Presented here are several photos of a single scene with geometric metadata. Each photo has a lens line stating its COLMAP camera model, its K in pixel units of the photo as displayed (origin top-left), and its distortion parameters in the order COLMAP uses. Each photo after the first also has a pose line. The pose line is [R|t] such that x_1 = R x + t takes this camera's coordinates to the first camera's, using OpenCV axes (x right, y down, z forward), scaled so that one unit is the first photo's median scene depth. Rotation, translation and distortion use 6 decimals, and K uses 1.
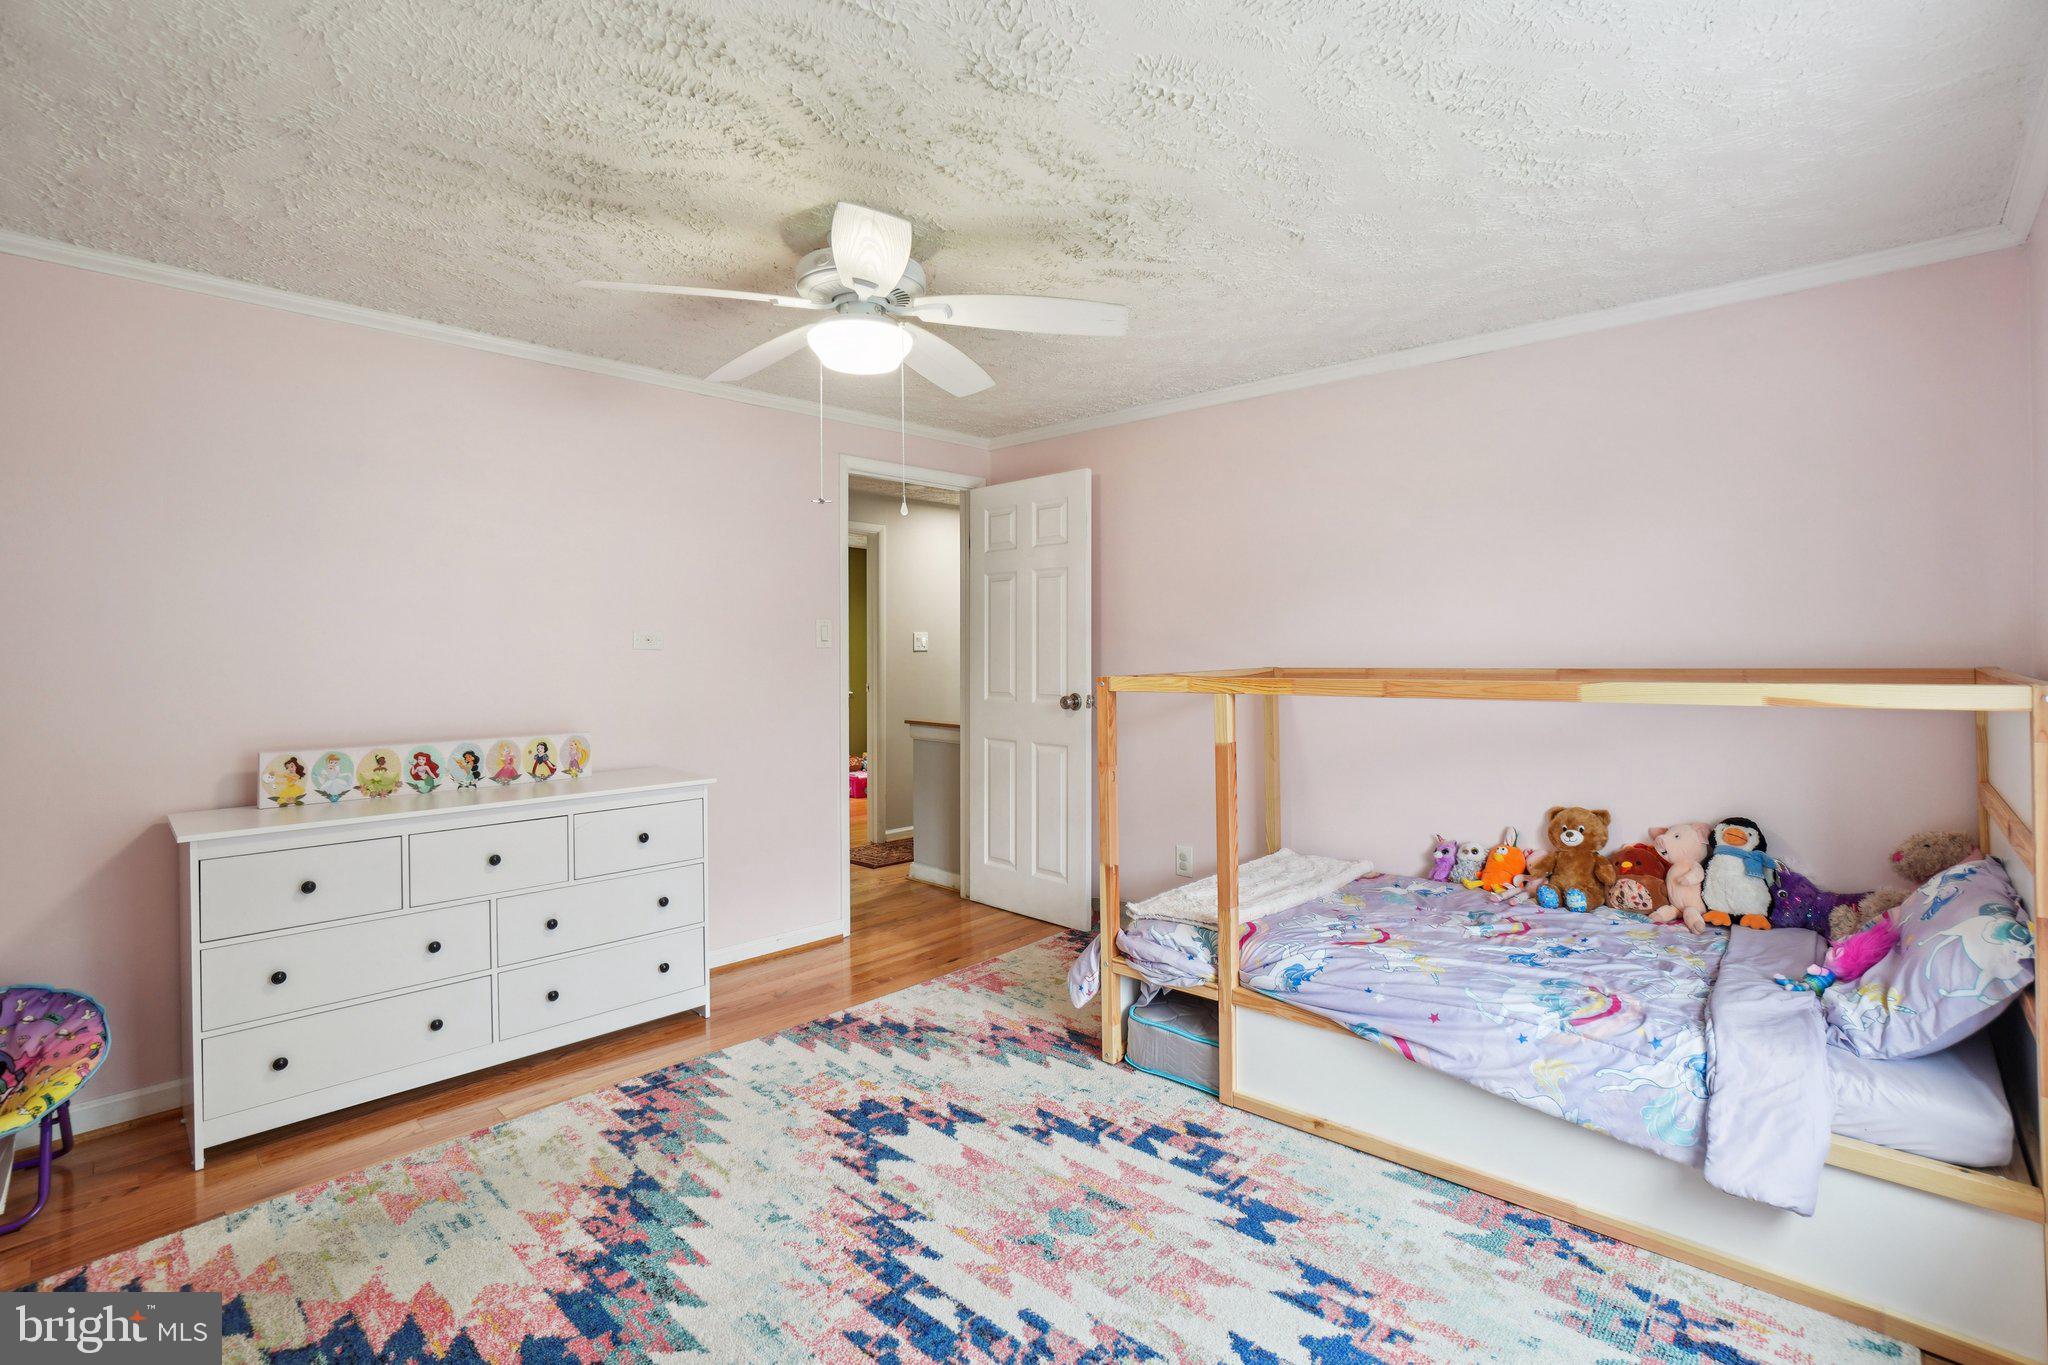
lens RADIAL K [[910.0, 0, 1016.1], [0, 910.0, 676.9], [0, 0, 1]] dist [0.000697, -0.000054]
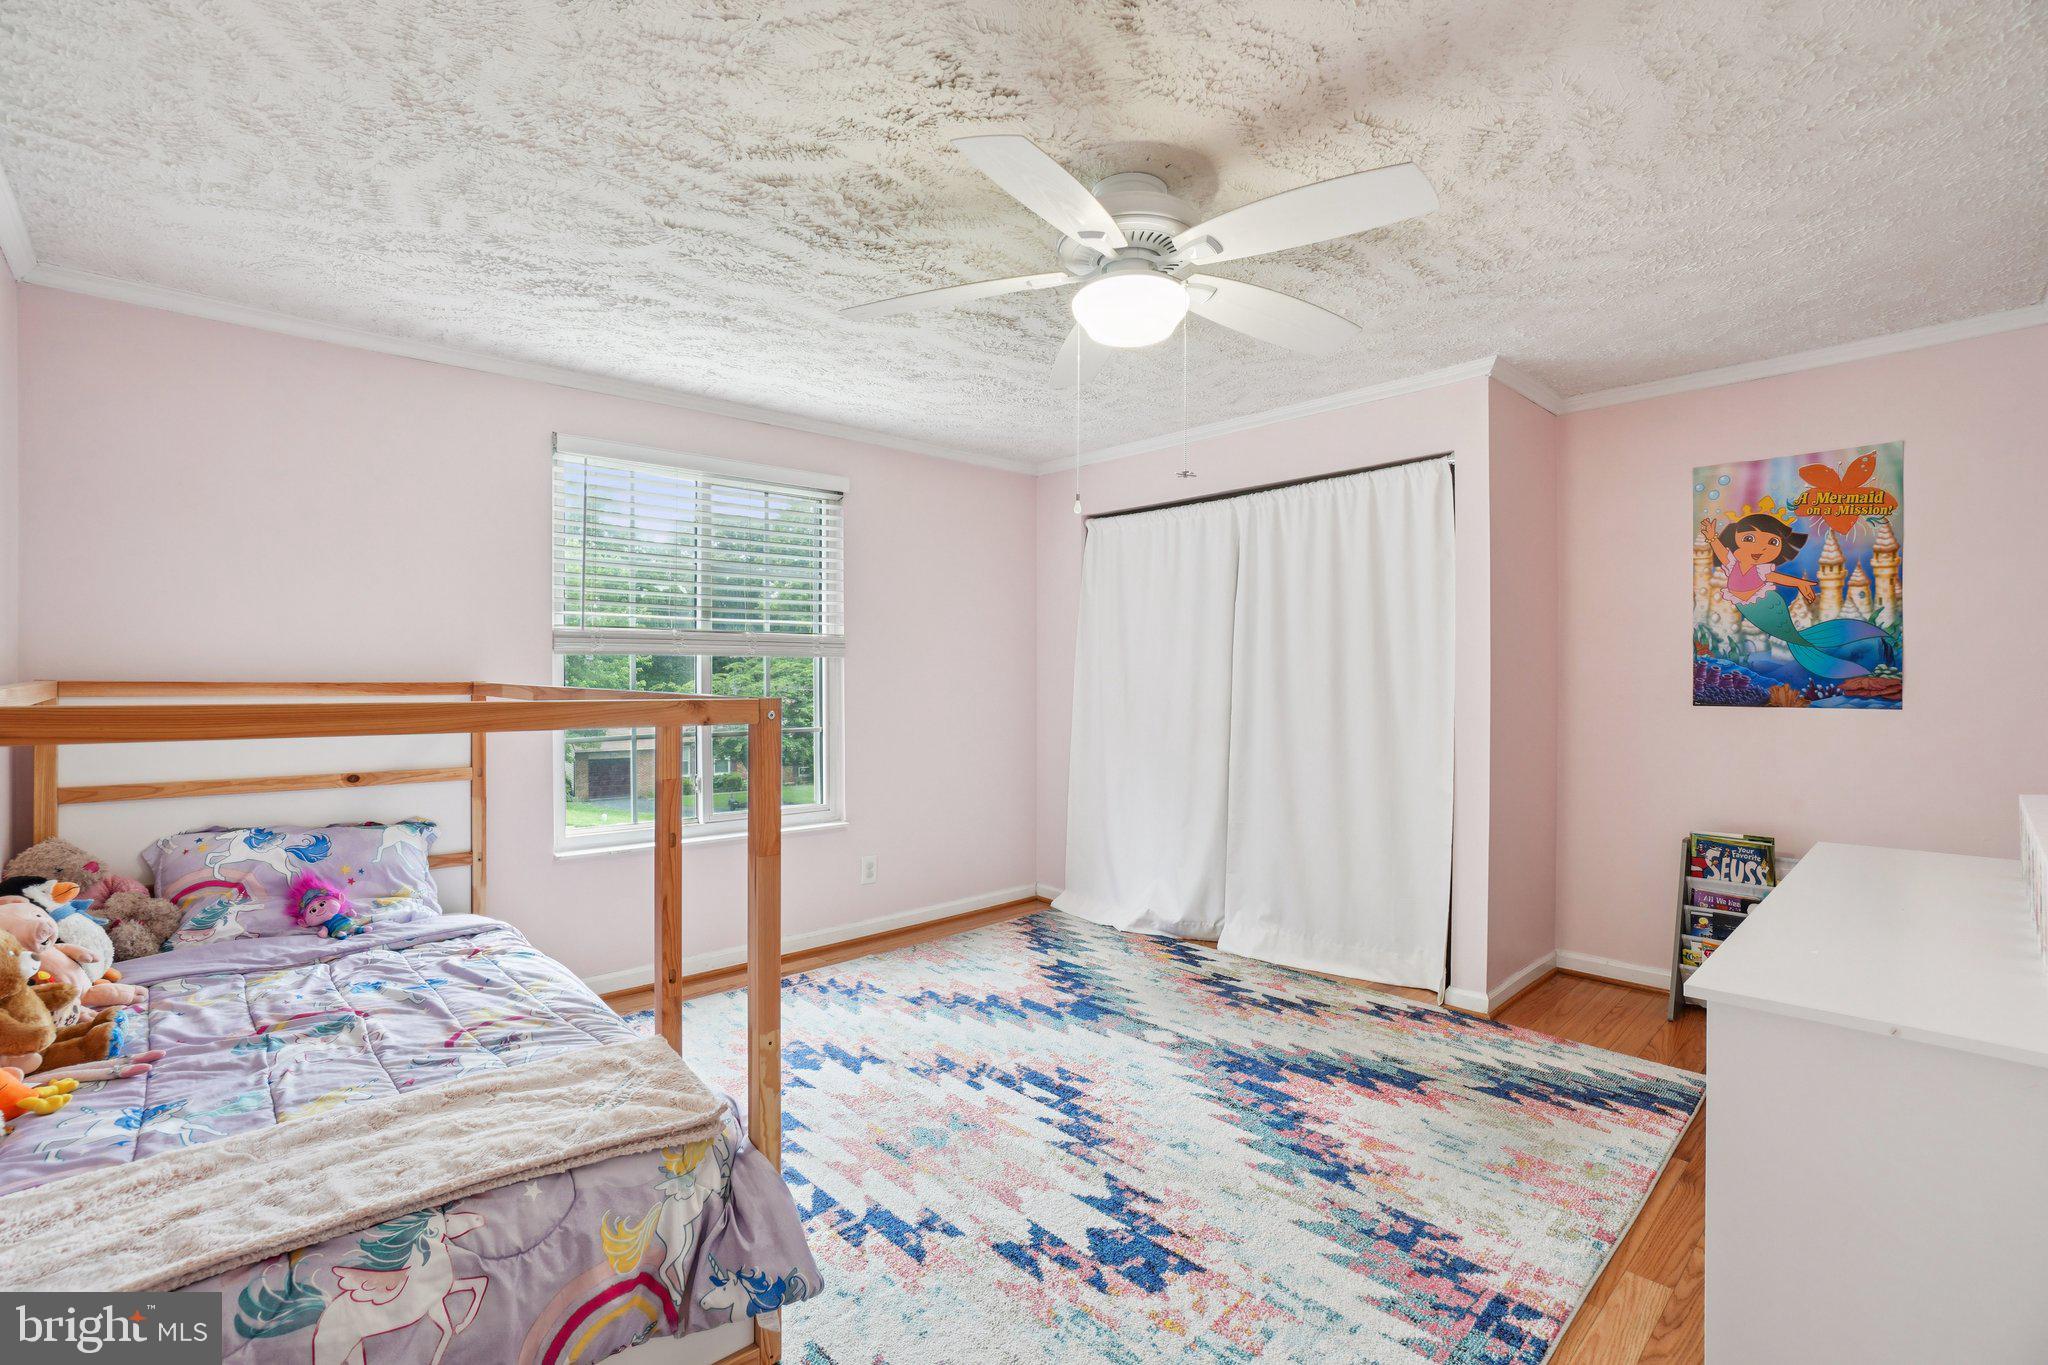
lens RADIAL K [[910.0, 0, 1016.1], [0, 910.0, 676.9], [0, 0, 1]] dist [0.000697, -0.000054]
pose [[-0.998223, 0.004236, 0.059445, -0.108885], [0.006193, 0.999443, 0.032779, -0.036926], [-0.059273, 0.033089, -0.997693, 1.871393]]
